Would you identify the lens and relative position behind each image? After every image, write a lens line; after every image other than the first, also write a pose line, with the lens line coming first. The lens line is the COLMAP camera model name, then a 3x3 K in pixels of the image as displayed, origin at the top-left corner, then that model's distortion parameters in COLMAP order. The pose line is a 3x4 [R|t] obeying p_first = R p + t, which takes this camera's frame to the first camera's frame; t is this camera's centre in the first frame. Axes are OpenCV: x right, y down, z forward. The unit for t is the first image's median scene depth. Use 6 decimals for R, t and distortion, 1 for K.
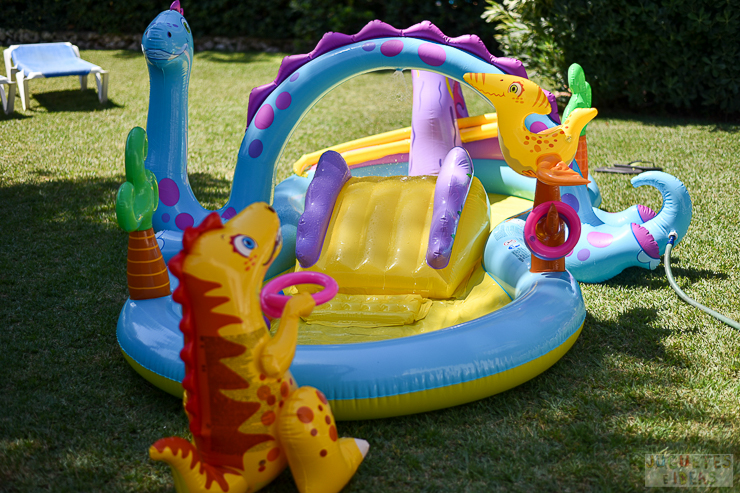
lens RADIAL K [[1087.5, 0, 370.0], [0, 1087.5, 246.5], [0, 0, 1]] dist [-0.015340, 0.058792]
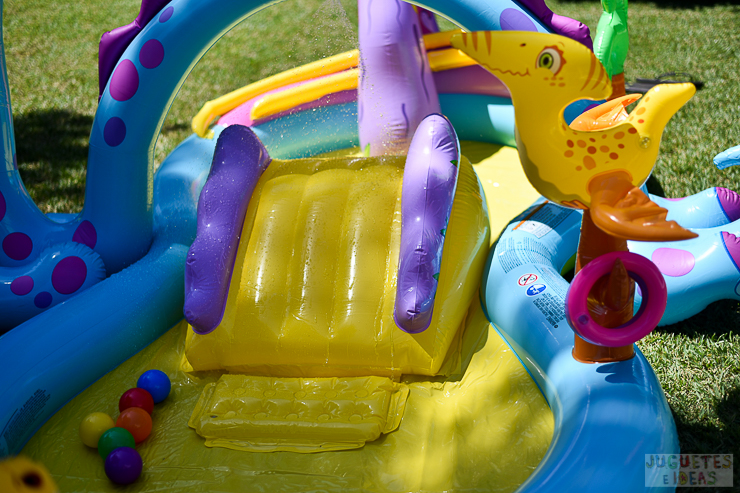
lens RADIAL K [[1087.5, 0, 370.0], [0, 1087.5, 246.5], [0, 0, 1]] dist [-0.015340, 0.058792]
pose [[0.997583, -0.060805, 0.033619, 0.018145], [0.055535, 0.988579, 0.140096, -0.107404], [-0.041754, -0.137891, 0.989567, 0.370791]]
